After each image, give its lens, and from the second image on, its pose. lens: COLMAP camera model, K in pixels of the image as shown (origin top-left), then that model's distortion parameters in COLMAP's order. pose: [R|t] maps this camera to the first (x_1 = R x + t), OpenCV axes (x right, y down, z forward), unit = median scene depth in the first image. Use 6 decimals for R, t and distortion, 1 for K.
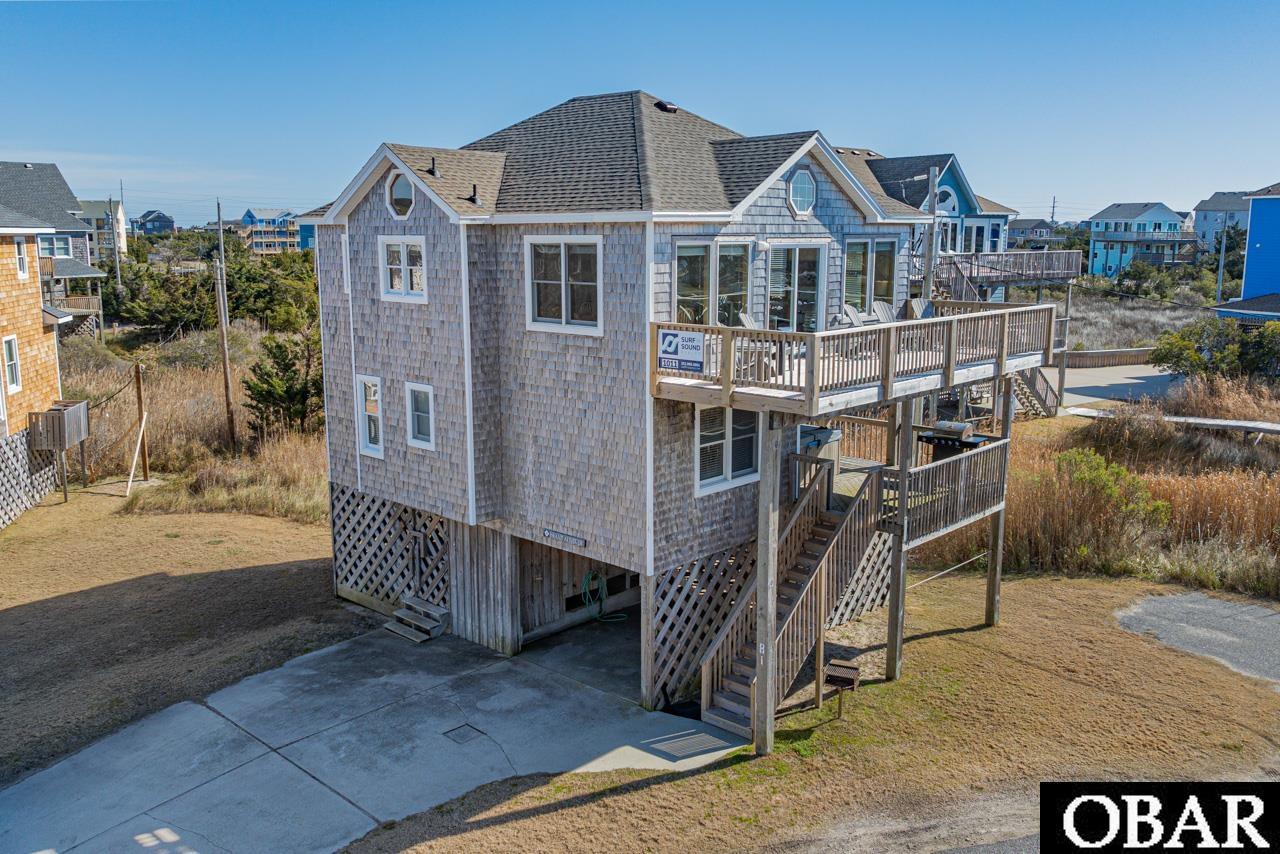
lens RADIAL K [[1073.0, 0, 635.4], [0, 1073.0, 423.8], [0, 0, 1]] dist [-0.010419, -0.013846]
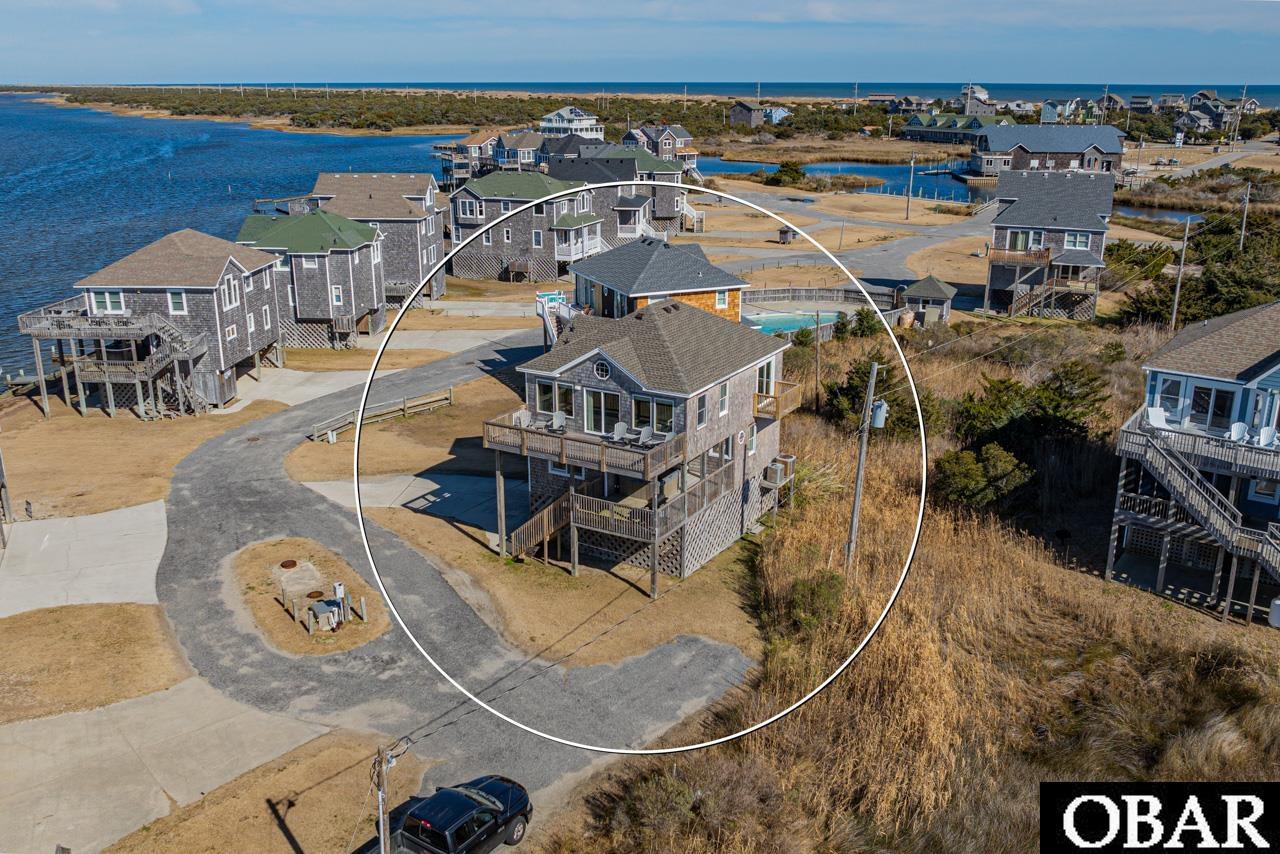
lens RADIAL K [[1073.0, 0, 646.2], [0, 1073.0, 425.7], [0, 0, 1]] dist [-0.010419, -0.013846]
pose [[0.236540, 0.297424, -0.924980, 2.215746], [-0.176504, 0.949310, 0.260111, -0.677203], [0.955455, 0.101736, 0.277046, 0.424295]]
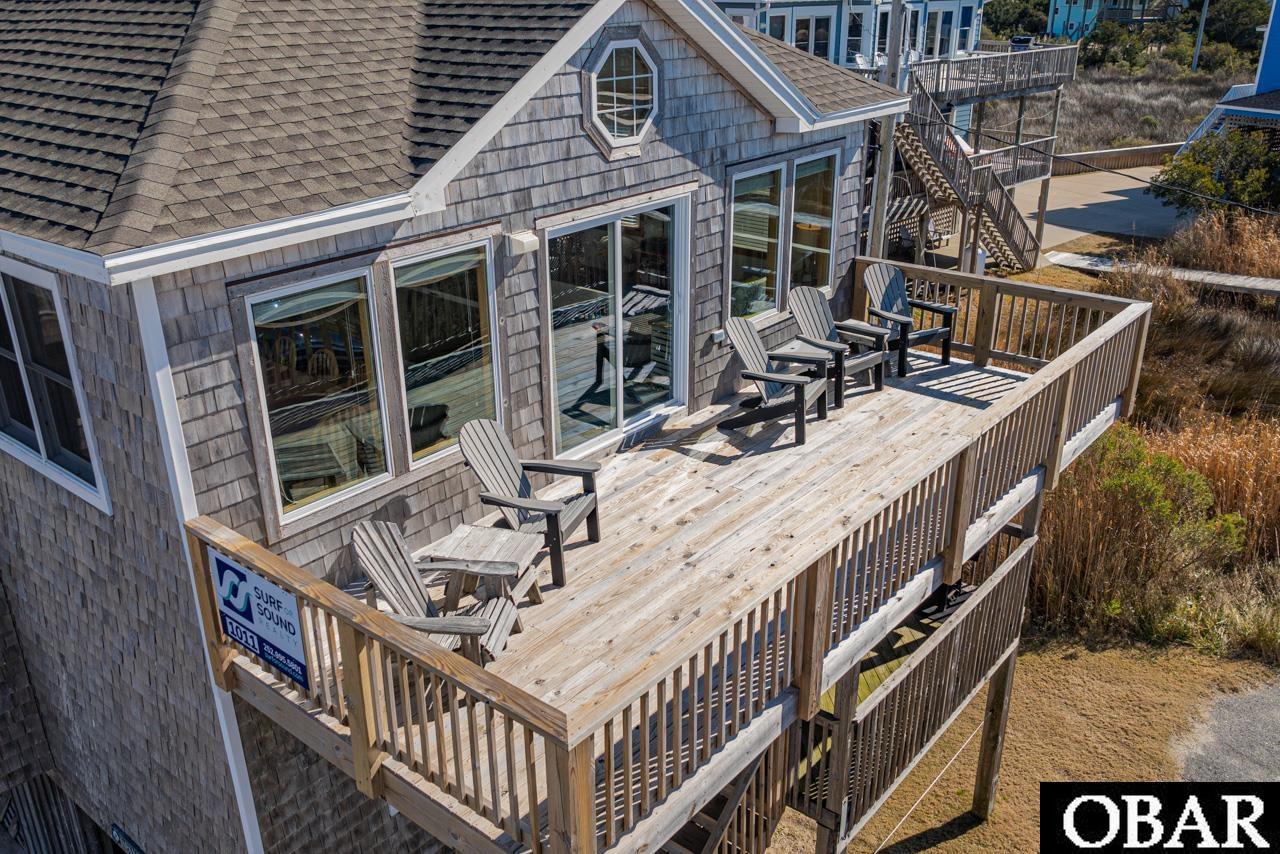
lens RADIAL K [[1073.0, 0, 636.2], [0, 1073.0, 425.9], [0, 0, 1]] dist [-0.010419, -0.013846]
pose [[0.997863, -0.034178, 0.055684, 0.122768], [0.020964, 0.974689, 0.222581, -0.168814], [-0.061882, -0.220938, 0.973323, 0.513149]]
